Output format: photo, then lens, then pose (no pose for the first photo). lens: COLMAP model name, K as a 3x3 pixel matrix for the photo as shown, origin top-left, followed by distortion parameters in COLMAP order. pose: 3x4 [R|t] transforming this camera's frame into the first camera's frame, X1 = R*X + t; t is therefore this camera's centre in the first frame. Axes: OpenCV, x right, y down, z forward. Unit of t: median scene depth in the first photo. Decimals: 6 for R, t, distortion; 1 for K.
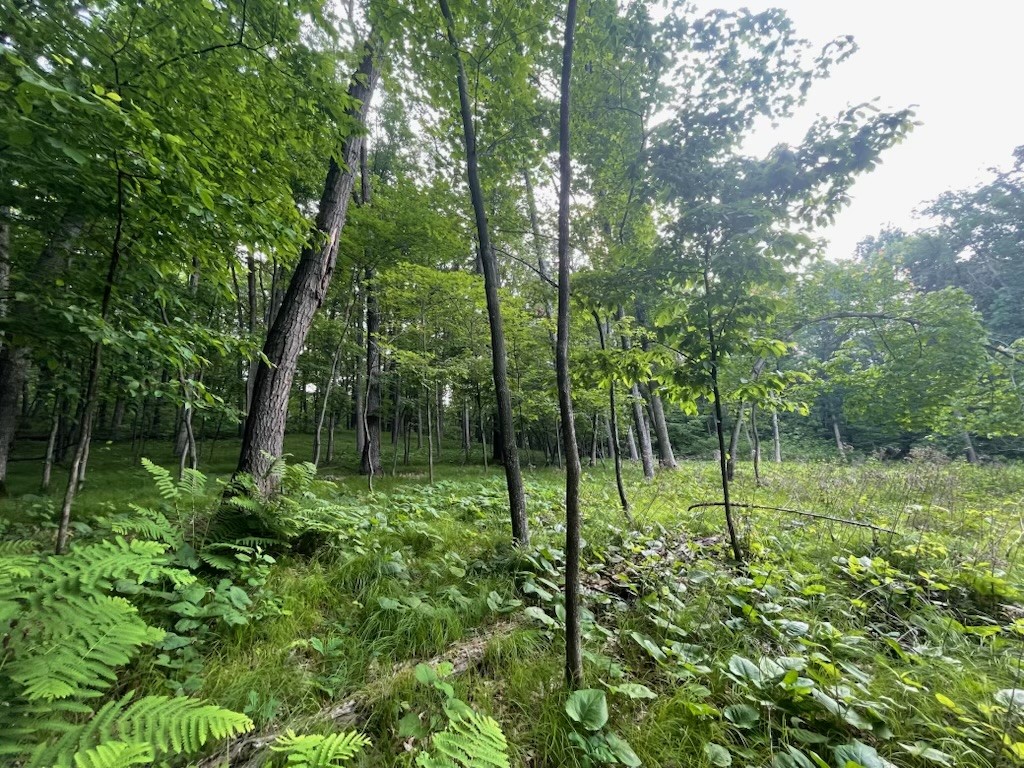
lens RADIAL K [[413.8, 0, 510.1], [0, 413.8, 379.7], [0, 0, 1]] dist [-0.001583, 0.000556]
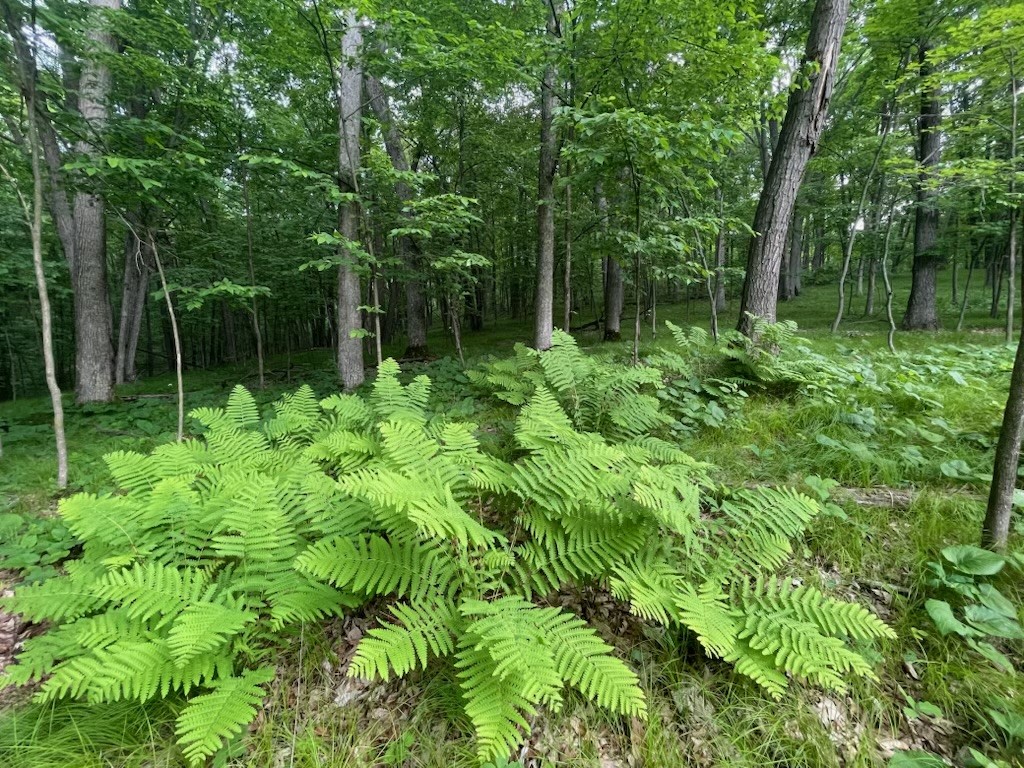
lens RADIAL K [[413.8, 0, 510.1], [0, 413.8, 379.7], [0, 0, 1]] dist [-0.001583, 0.000556]
pose [[0.409485, 0.118392, -0.904603, 0.308353], [0.199748, 0.955852, 0.215519, -0.049782], [0.890181, -0.268944, 0.367758, -0.154531]]
